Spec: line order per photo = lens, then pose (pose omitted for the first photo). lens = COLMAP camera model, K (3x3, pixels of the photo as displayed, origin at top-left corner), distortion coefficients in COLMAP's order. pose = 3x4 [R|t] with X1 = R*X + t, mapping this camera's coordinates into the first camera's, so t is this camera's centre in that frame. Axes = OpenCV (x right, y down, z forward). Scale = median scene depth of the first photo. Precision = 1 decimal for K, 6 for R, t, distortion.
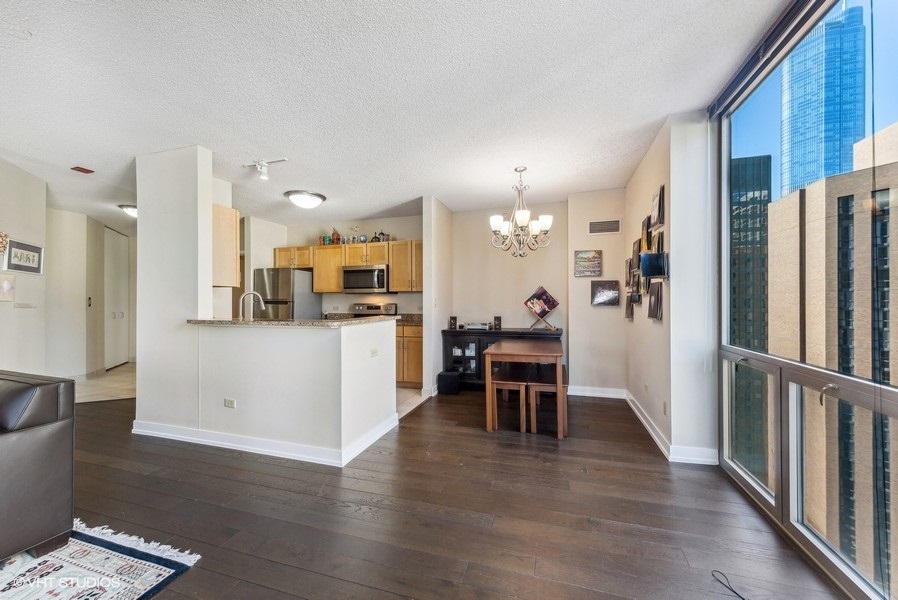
lens RADIAL K [[342.2, 0, 447.1], [0, 342.2, 301.7], [0, 0, 1]] dist [-0.000271, -0.000026]
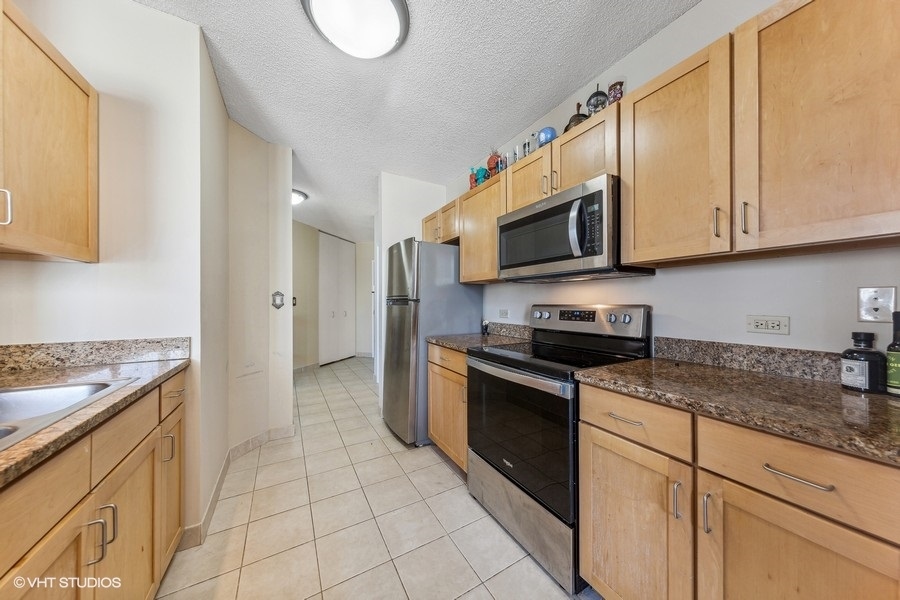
lens RADIAL K [[289.2, 0, 450.4], [0, 289.2, 297.4], [0, 0, 1]] dist [0.002337, -0.000016]
pose [[0.743895, -0.010503, -0.668214, -0.108483], [-0.000042, 0.999876, -0.015763, 0.002707], [0.668297, 0.011754, 0.743802, 0.688885]]
